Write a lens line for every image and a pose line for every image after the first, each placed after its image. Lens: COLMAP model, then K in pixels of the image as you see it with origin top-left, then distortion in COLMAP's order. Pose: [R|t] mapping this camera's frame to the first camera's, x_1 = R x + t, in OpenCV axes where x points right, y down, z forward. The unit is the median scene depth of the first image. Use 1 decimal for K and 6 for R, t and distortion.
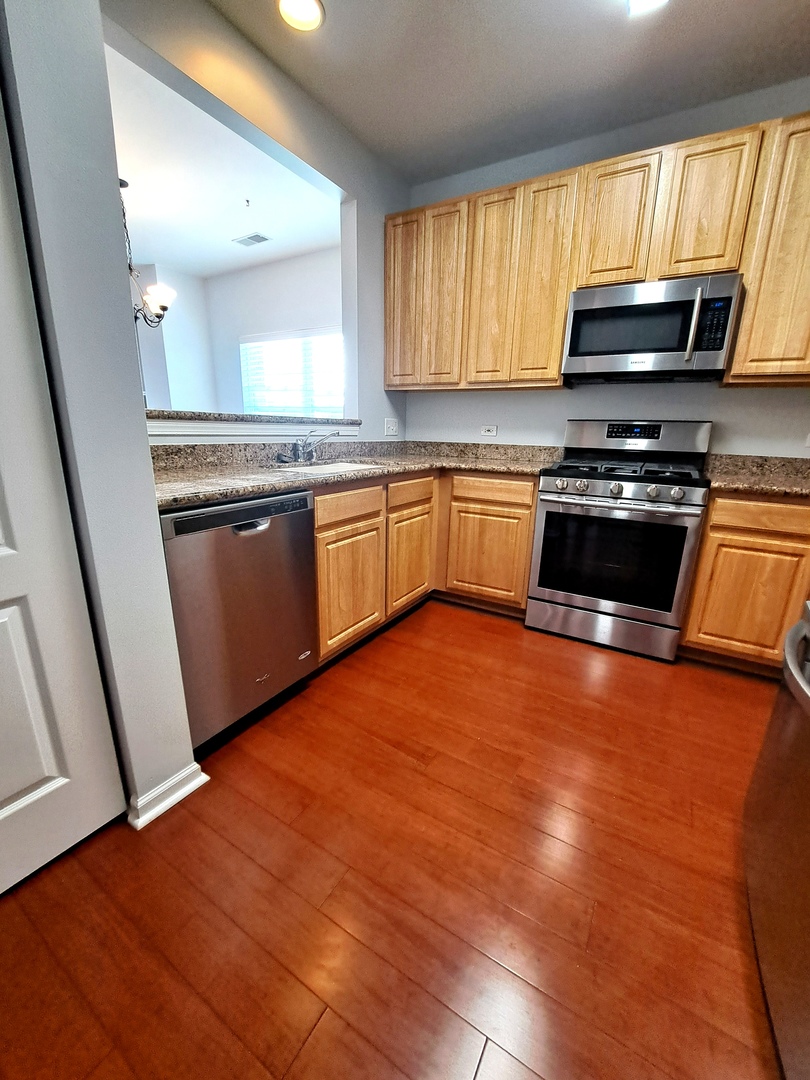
lens RADIAL K [[434.5, 0, 402.0], [0, 434.5, 548.9], [0, 0, 1]] dist [-0.018626, -0.000062]
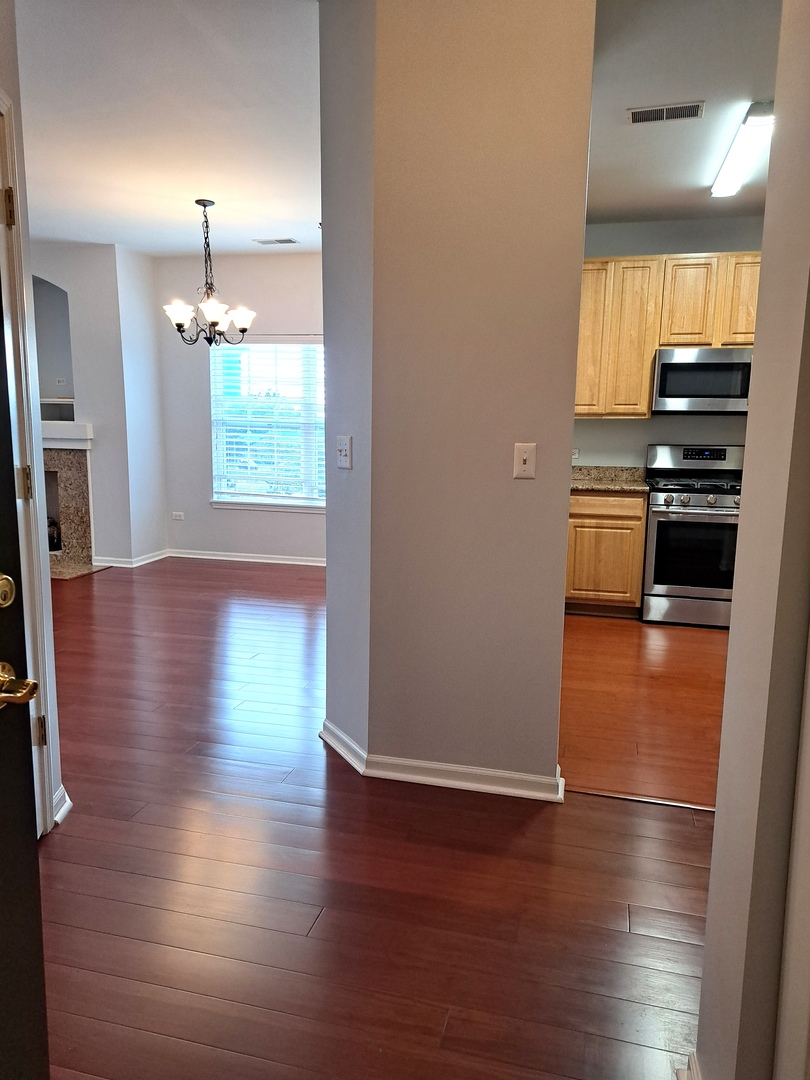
lens RADIAL K [[760.2, 0, 407.3], [0, 760.2, 542.6], [0, 0, 1]] dist [0.073509, 0.000020]
pose [[0.958415, -0.048960, 0.281146, -0.943560], [0.080763, 0.991432, -0.102664, 0.137332], [-0.273711, 0.121101, 0.954158, -0.858302]]
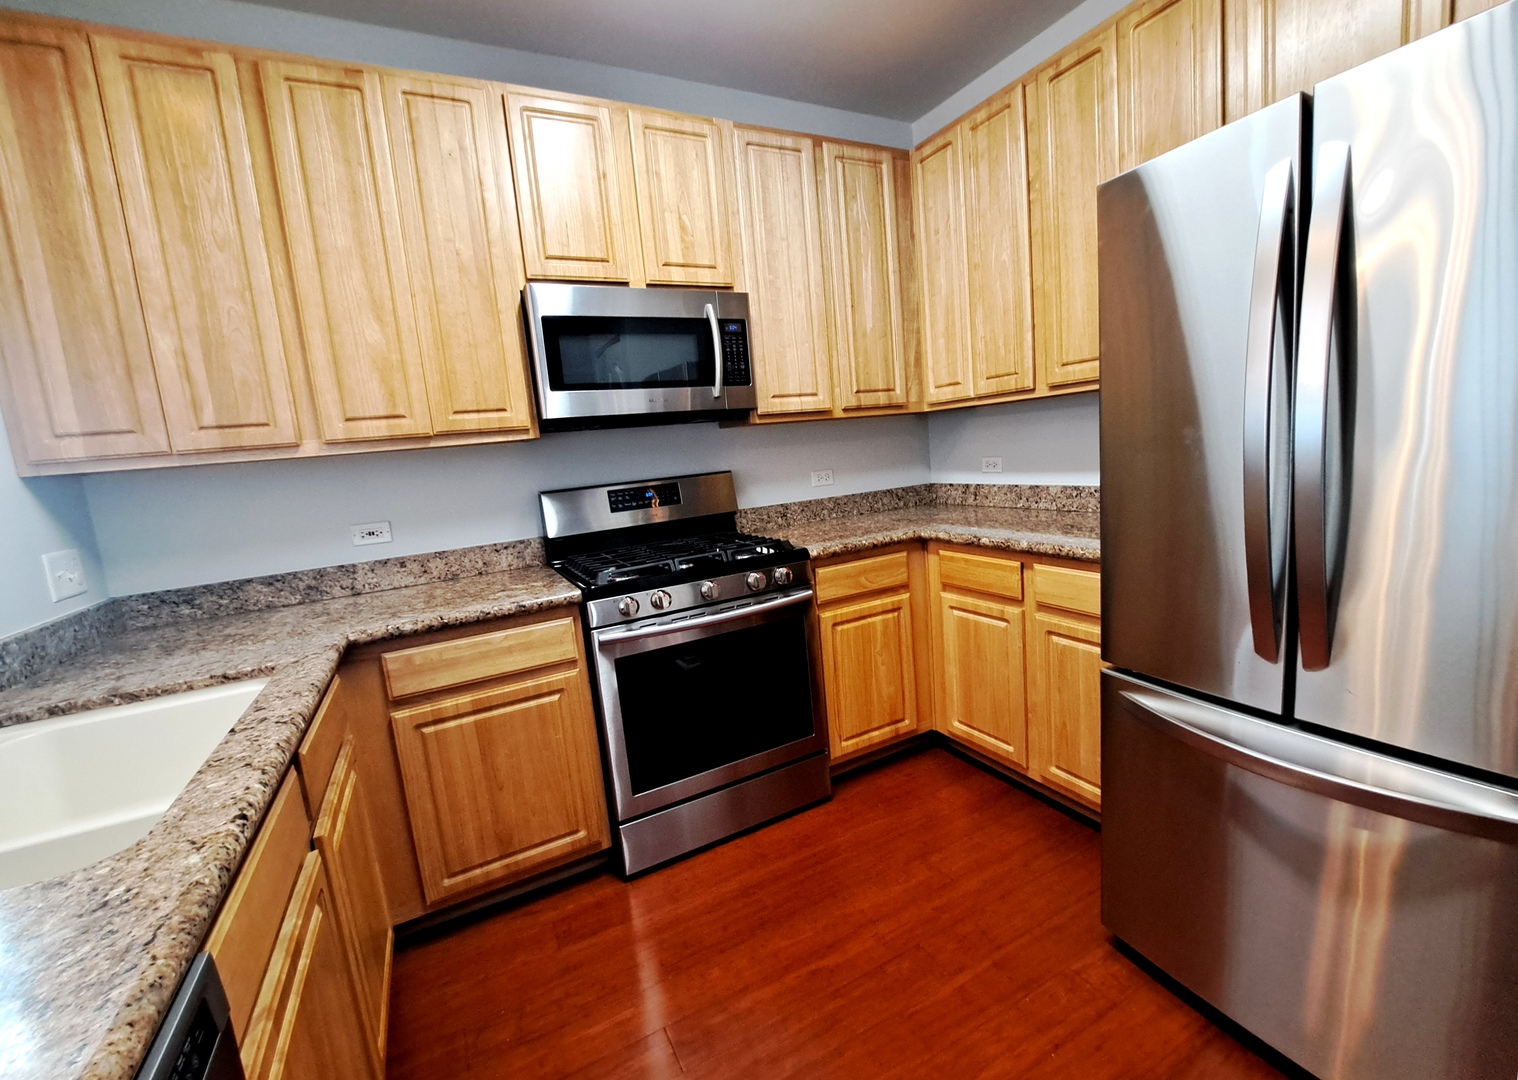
lens RADIAL K [[635.9, 0, 778.1], [0, 635.9, 535.9], [0, 0, 1]] dist [-0.023019, 0.000050]
pose [[0.501659, -0.187715, 0.844453, -0.204685], [0.326805, 0.944958, 0.015914, -0.176793], [-0.800960, 0.267988, 0.535393, 0.358232]]
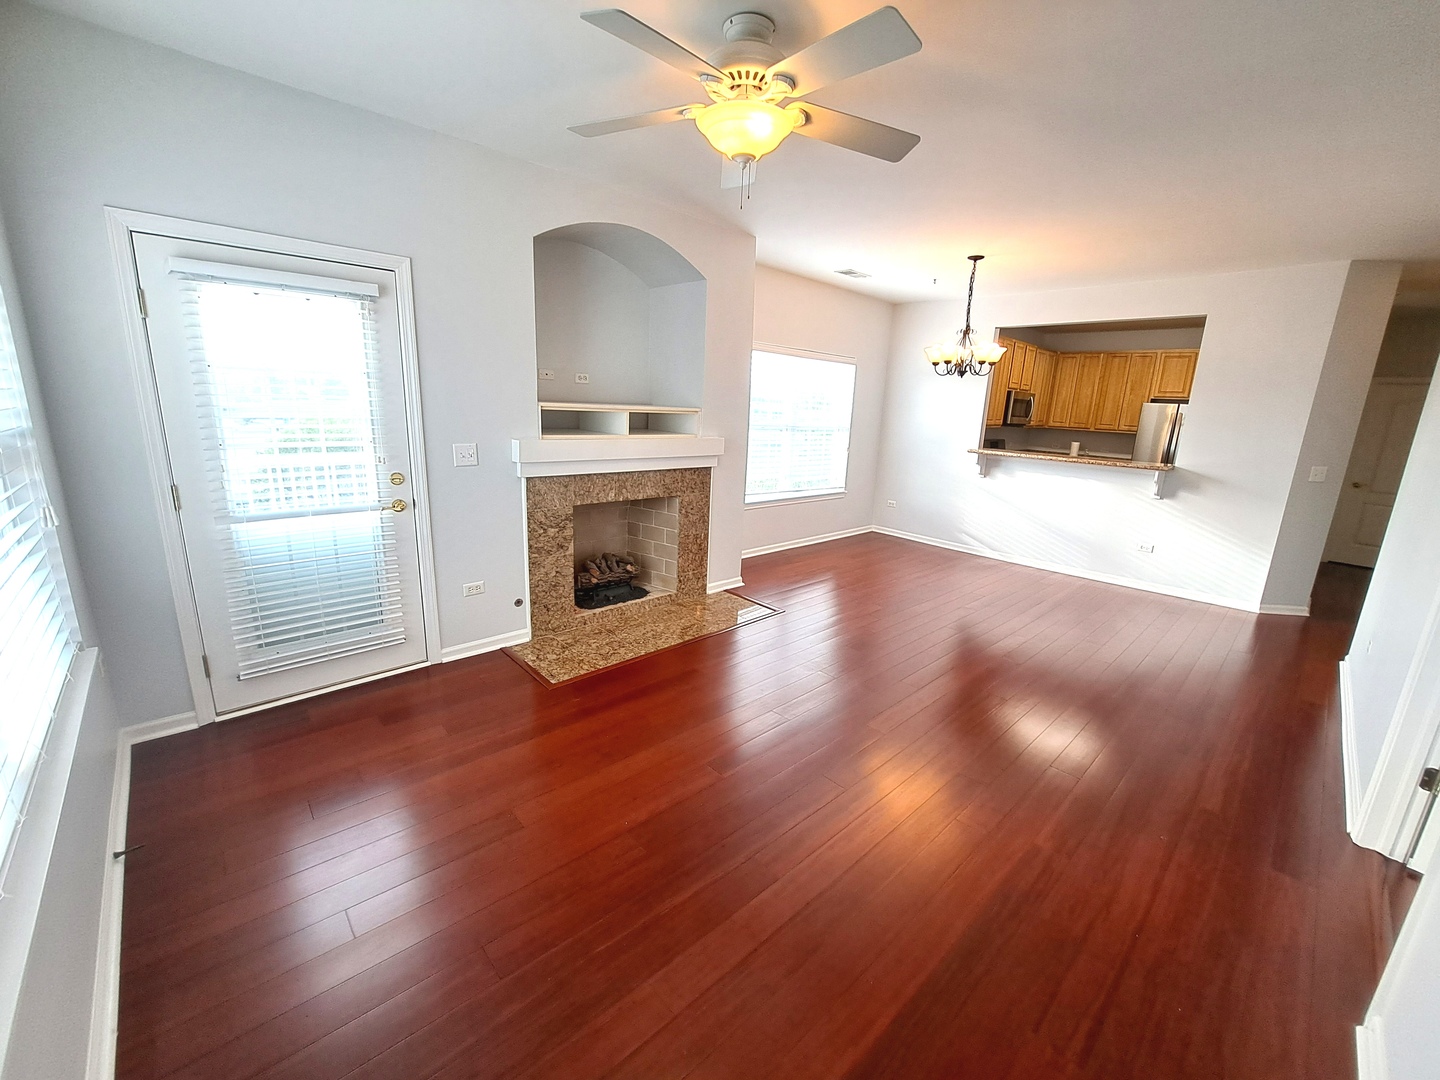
lens RADIAL K [[579.3, 0, 721.7], [0, 579.3, 541.0], [0, 0, 1]] dist [-0.018626, -0.000062]
pose [[0.268199, -0.230220, 0.935451, -3.118891], [0.228693, 0.958483, 0.170321, -0.694933], [-0.935825, 0.168251, 0.309714, 1.640143]]
